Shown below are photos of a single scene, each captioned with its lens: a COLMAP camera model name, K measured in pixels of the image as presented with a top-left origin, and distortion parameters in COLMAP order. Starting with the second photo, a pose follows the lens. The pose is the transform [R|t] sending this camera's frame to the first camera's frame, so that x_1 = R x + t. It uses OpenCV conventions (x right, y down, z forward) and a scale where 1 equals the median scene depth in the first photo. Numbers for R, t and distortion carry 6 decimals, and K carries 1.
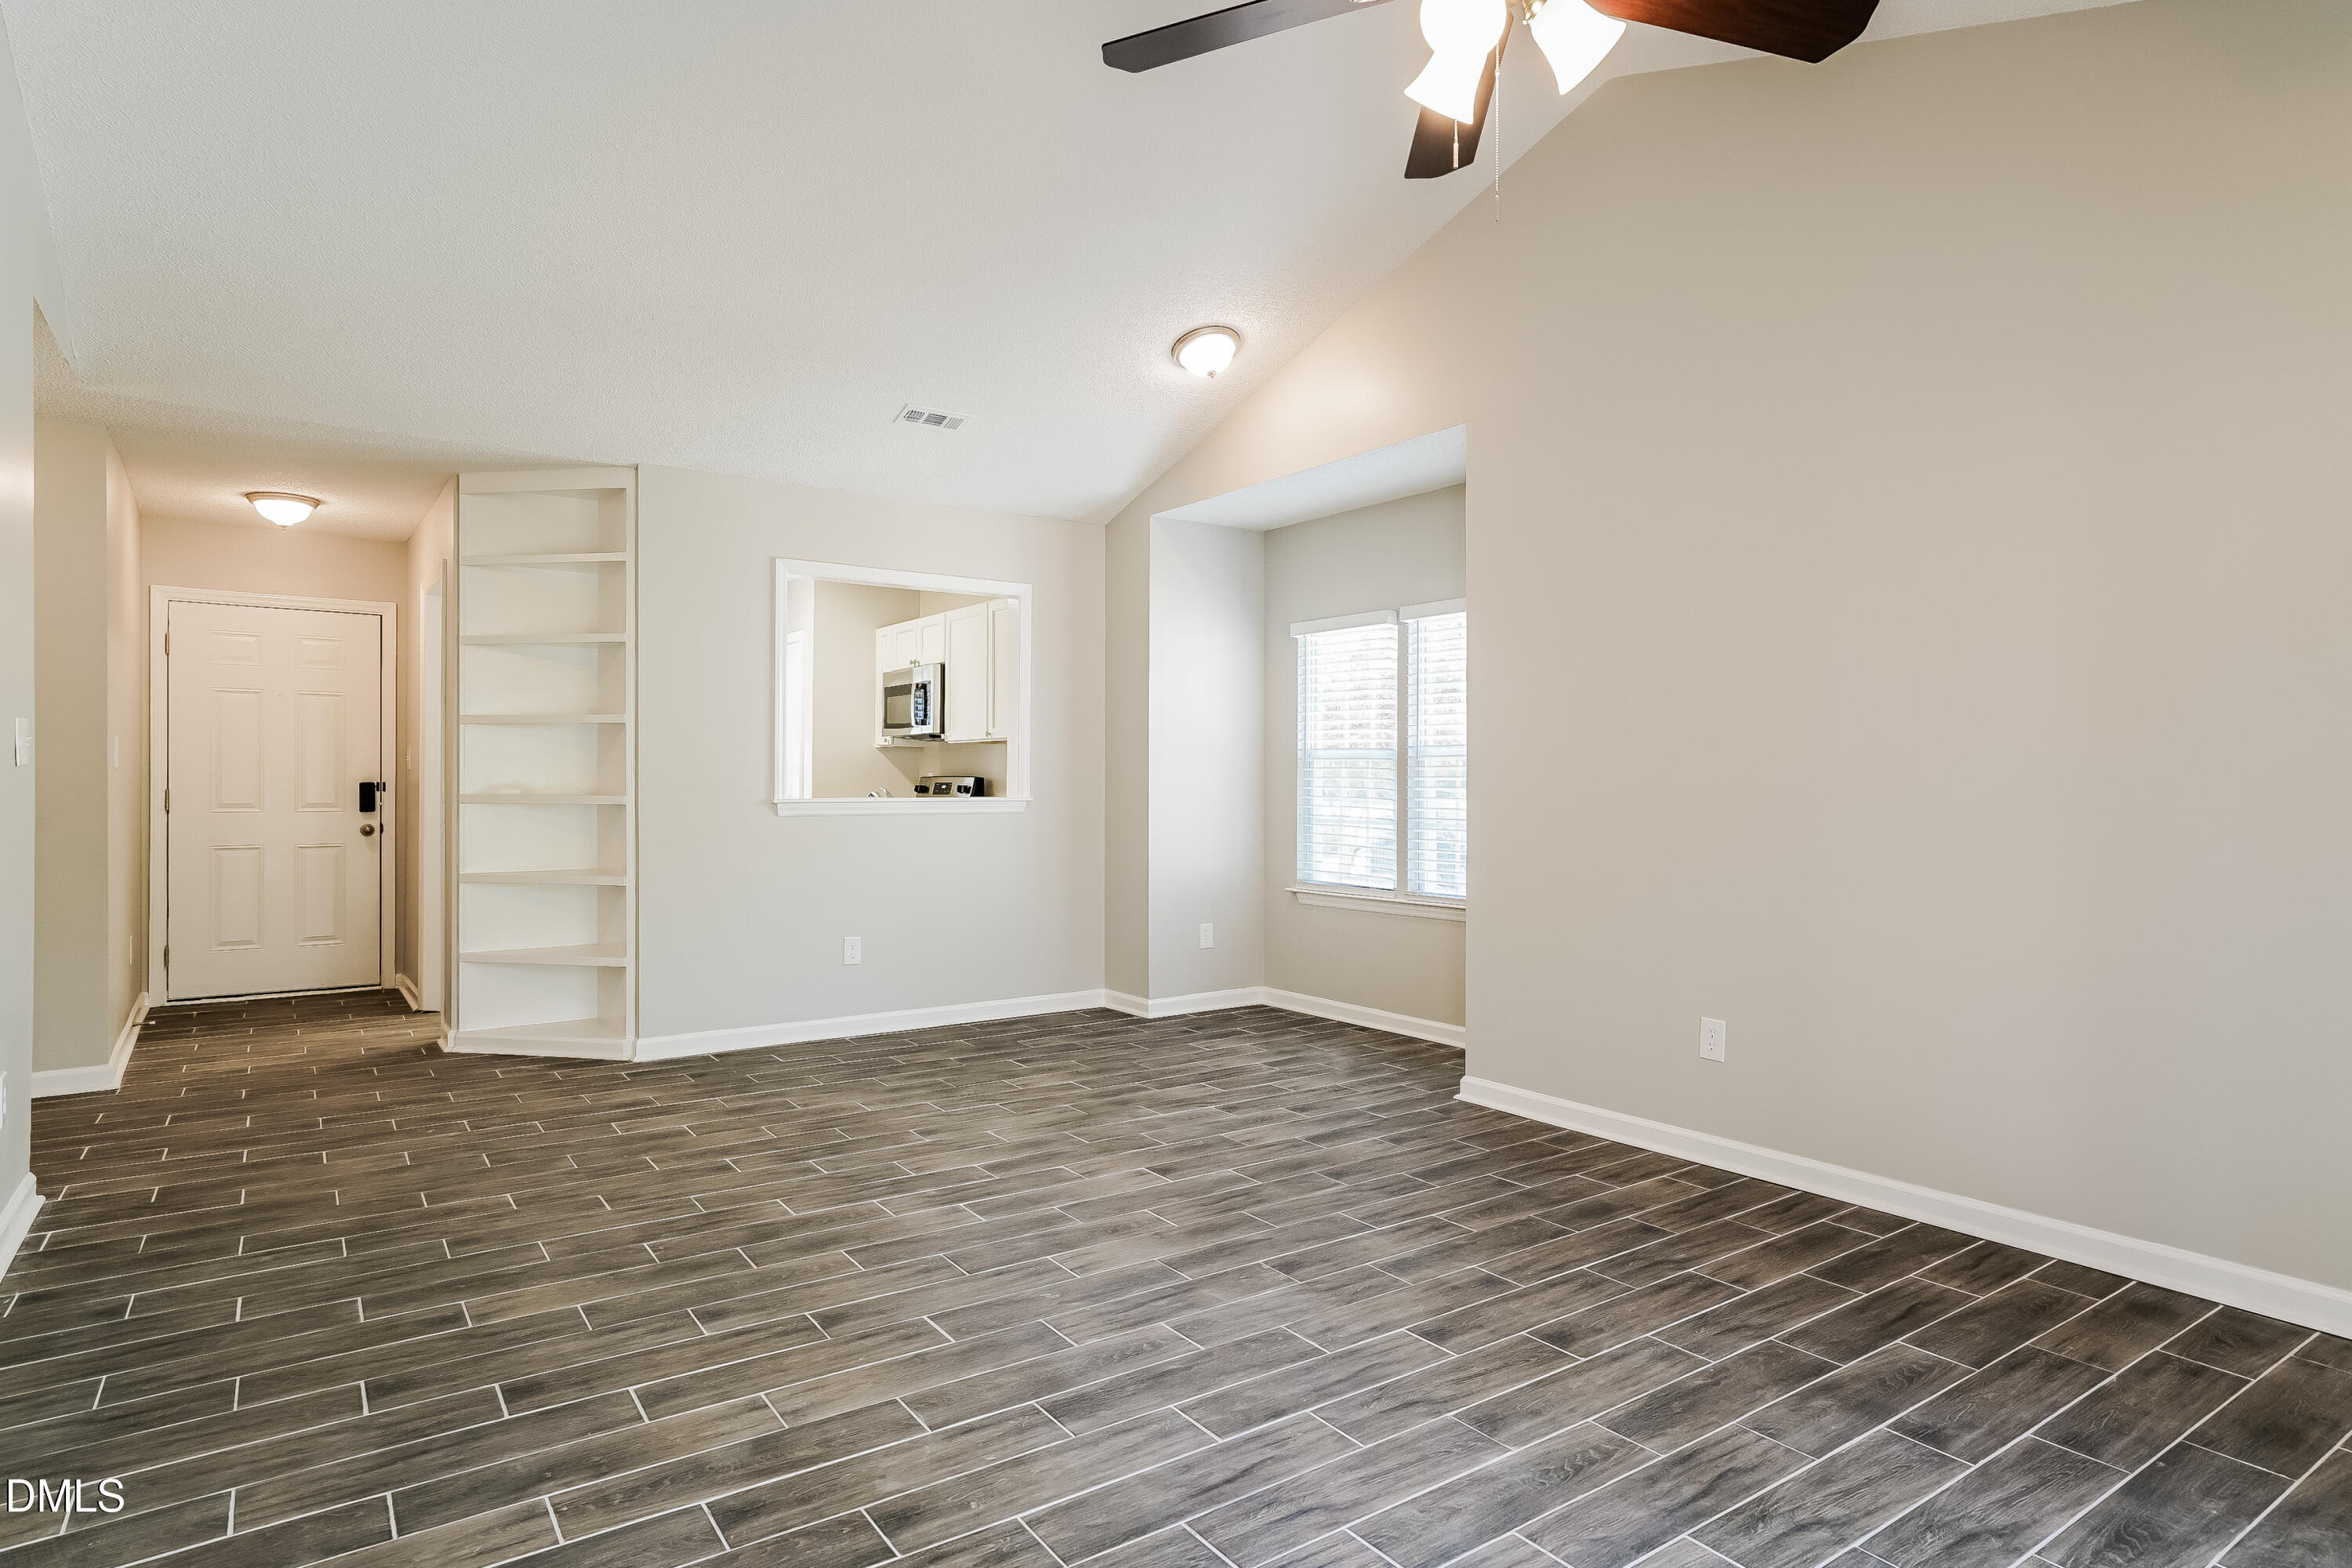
lens RADIAL K [[1290.9, 0, 1186.5], [0, 1290.9, 776.4], [0, 0, 1]] dist [-0.017988, 0.016259]
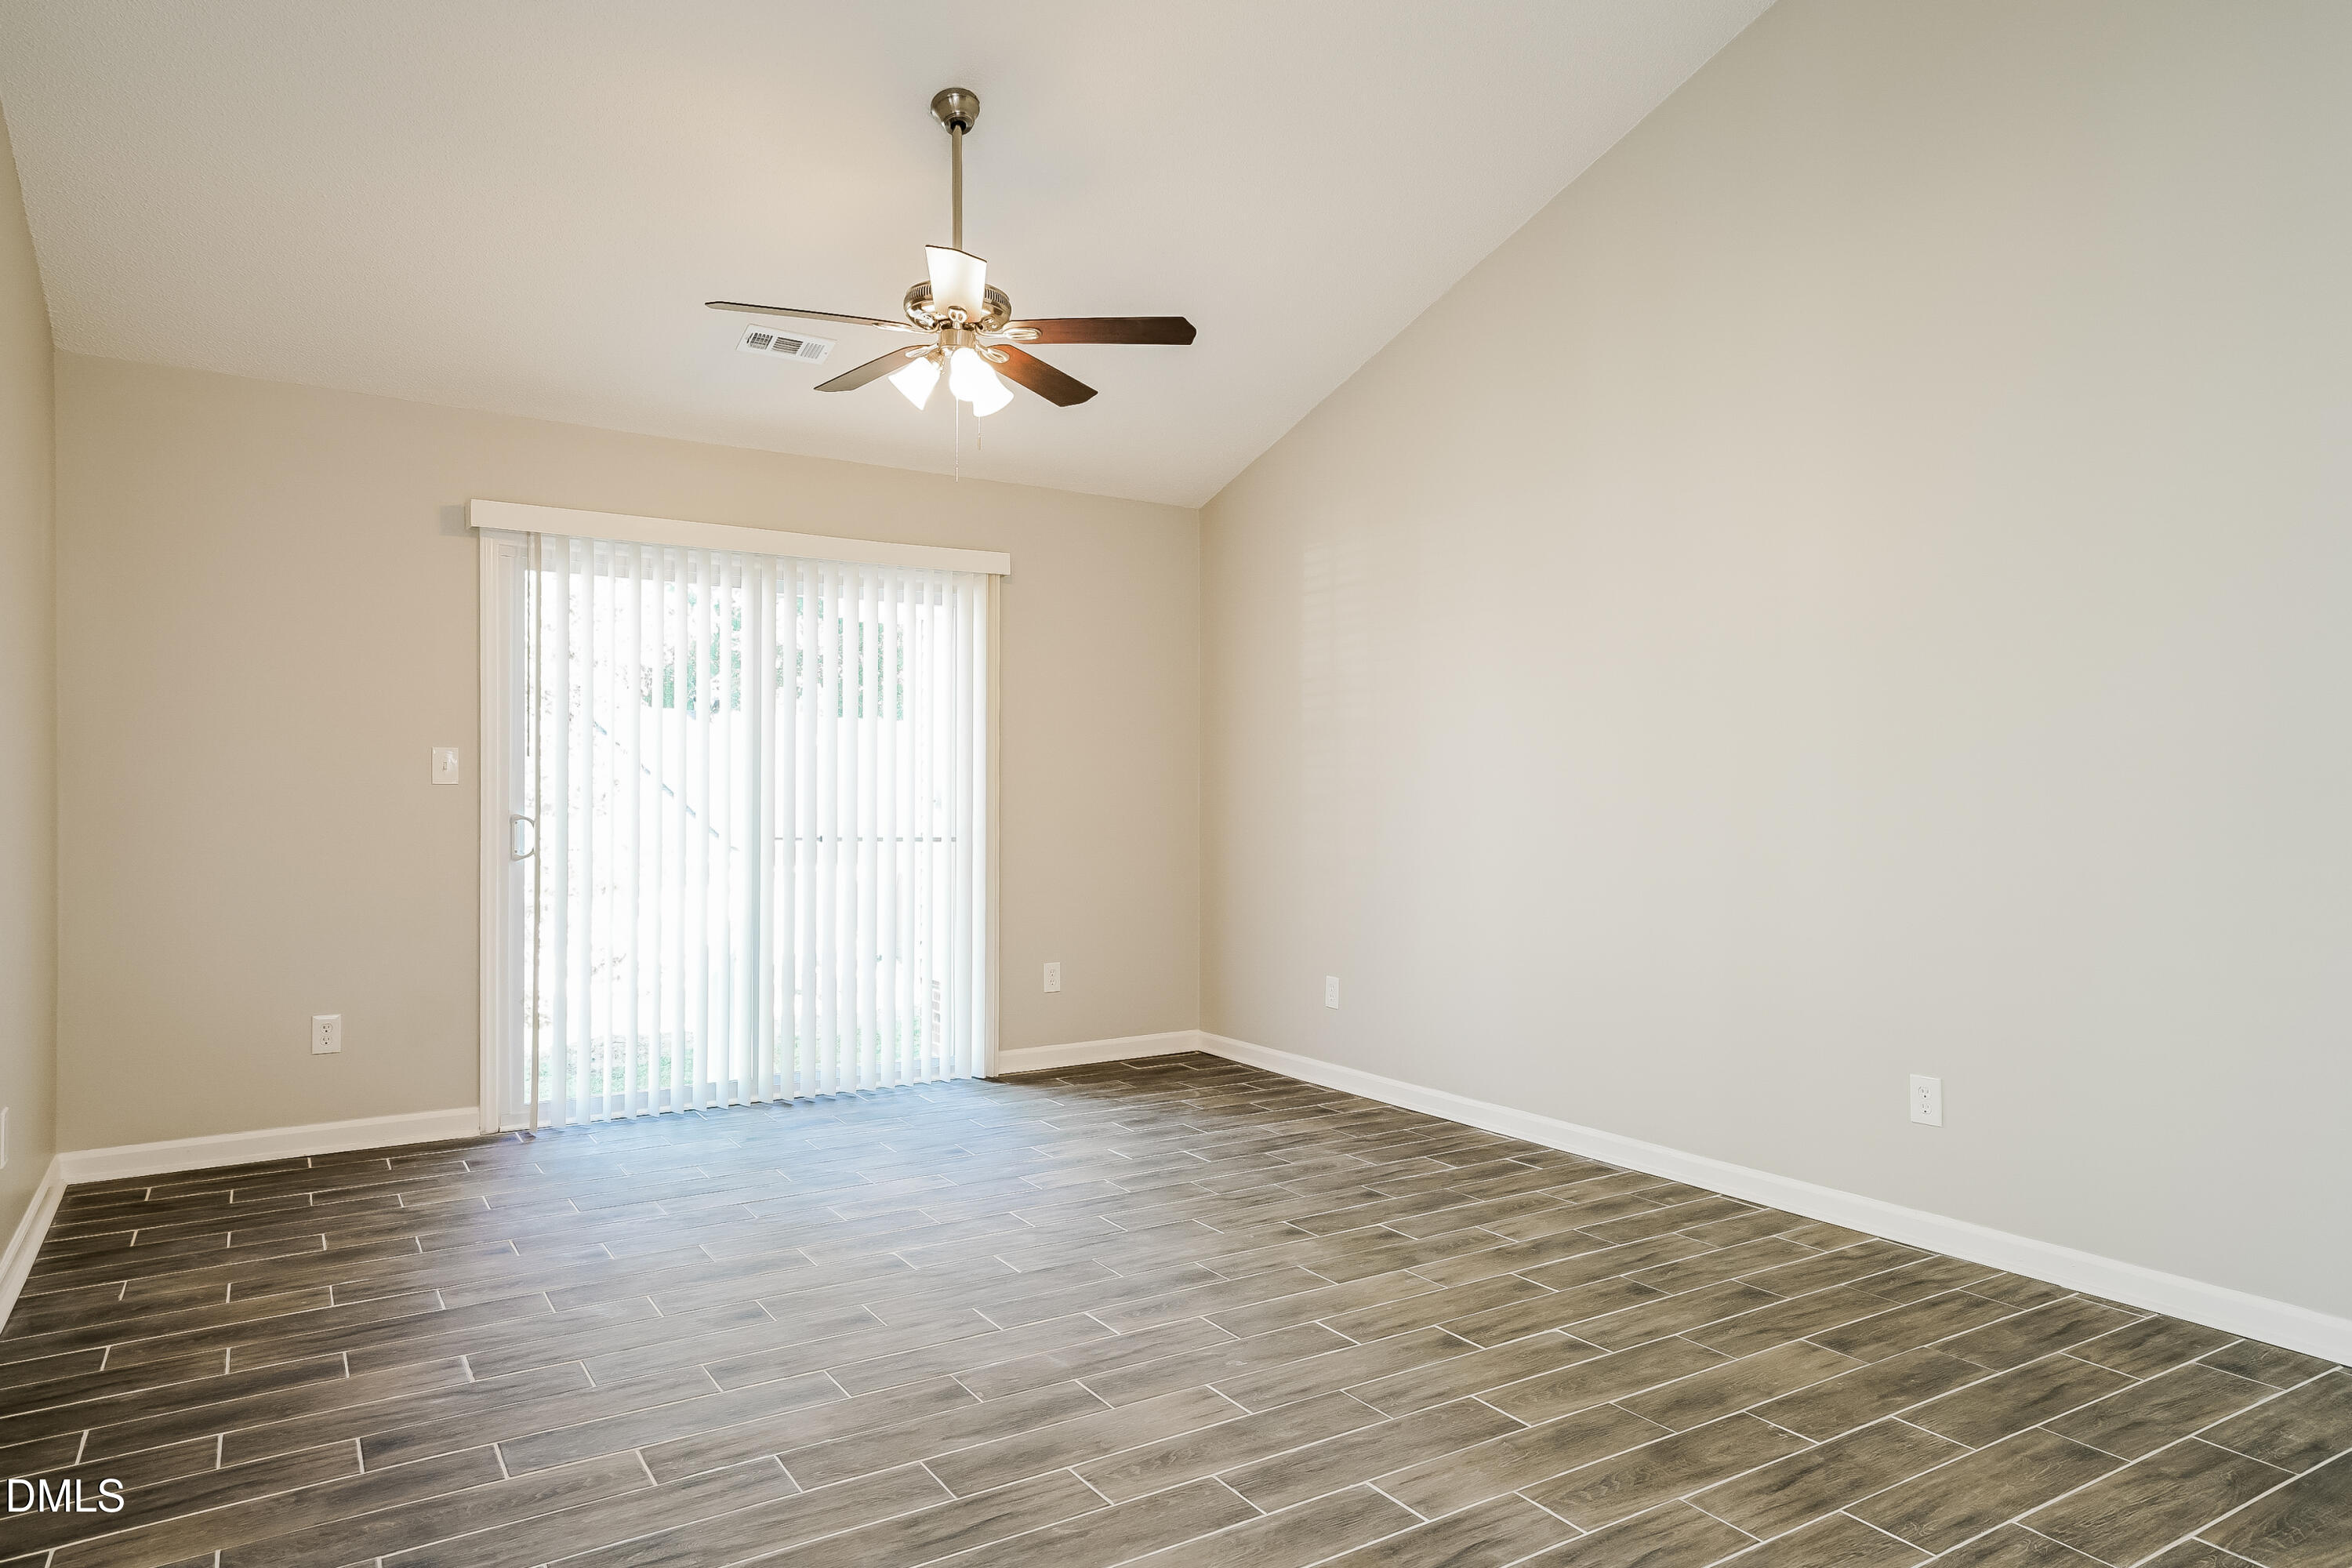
lens RADIAL K [[1436.5, 0, 1168.6], [0, 1436.5, 791.3], [0, 0, 1]] dist [0.027725, 0.003672]
pose [[-0.998388, -0.005365, 0.056506, -0.101359], [-0.006186, 0.999878, -0.014362, 0.013294], [-0.056422, -0.014688, -0.998299, 1.807645]]
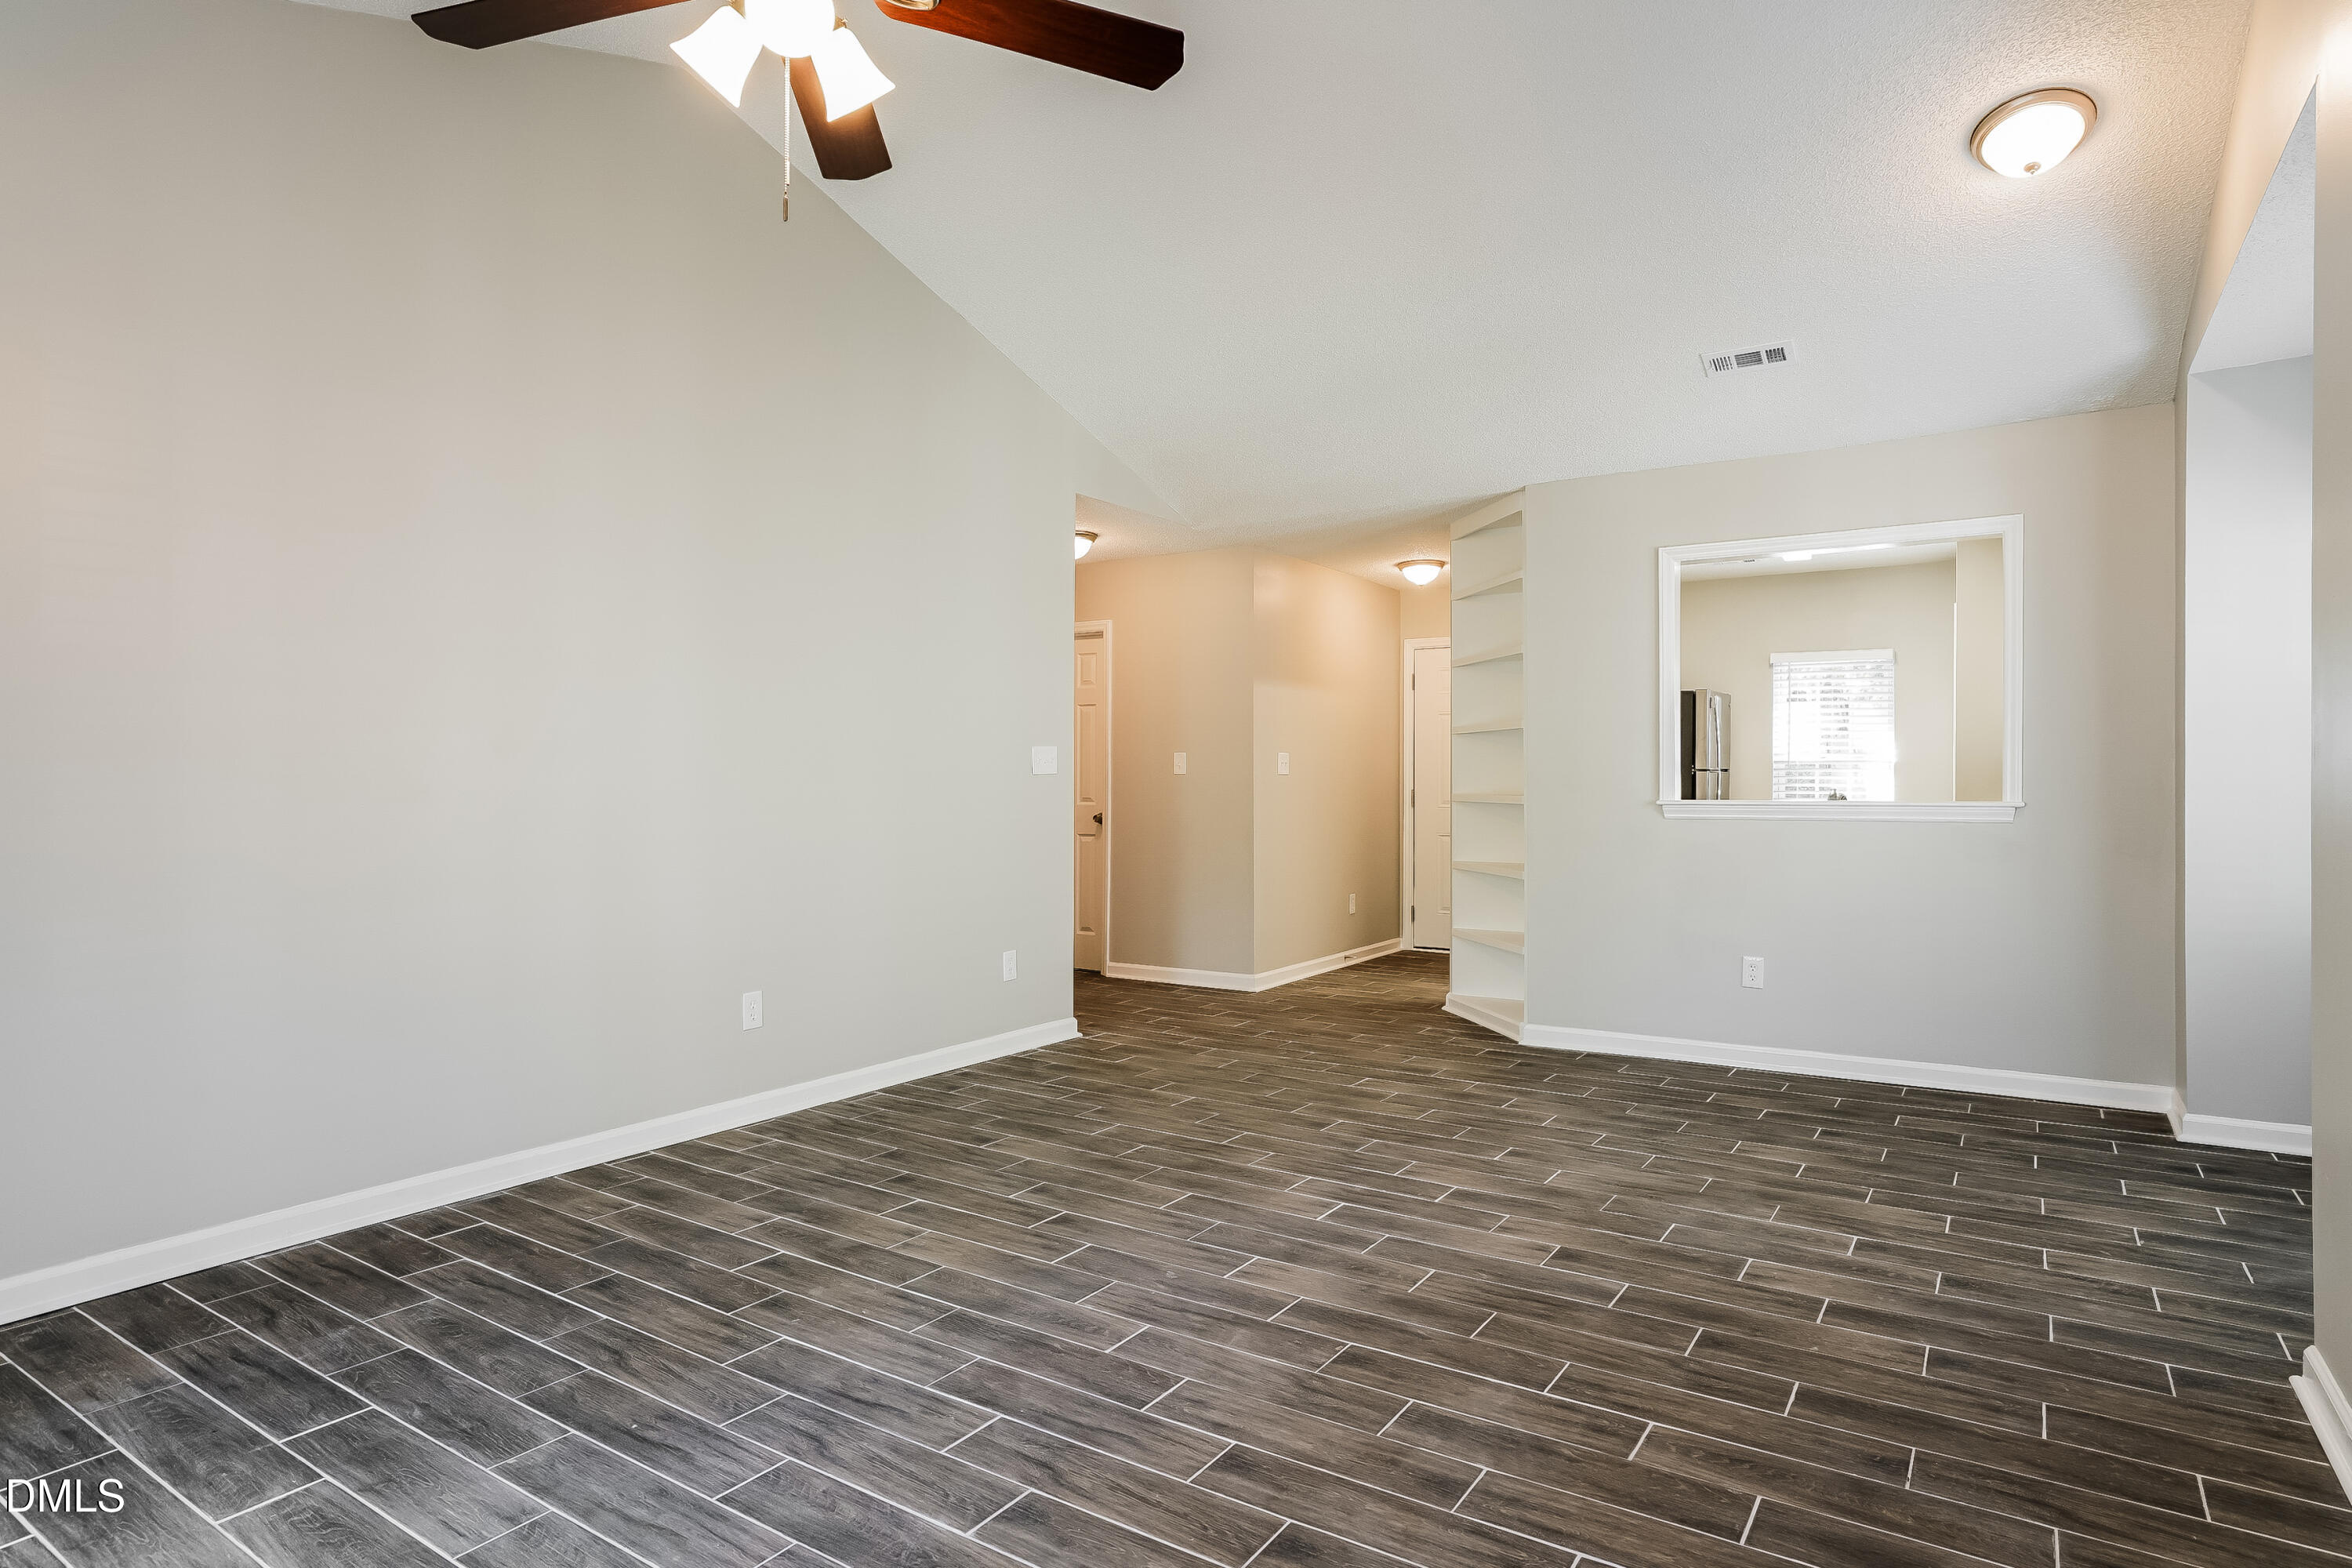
lens RADIAL K [[1290.9, 0, 1170.4], [0, 1290.9, 794.0], [0, 0, 1]] dist [-0.017988, 0.016259]
pose [[0.351684, 0.002194, -0.936116, 0.781125], [0.009387, 0.999939, 0.005871, 0.005150], [0.936072, -0.010852, 0.351642, 0.566452]]
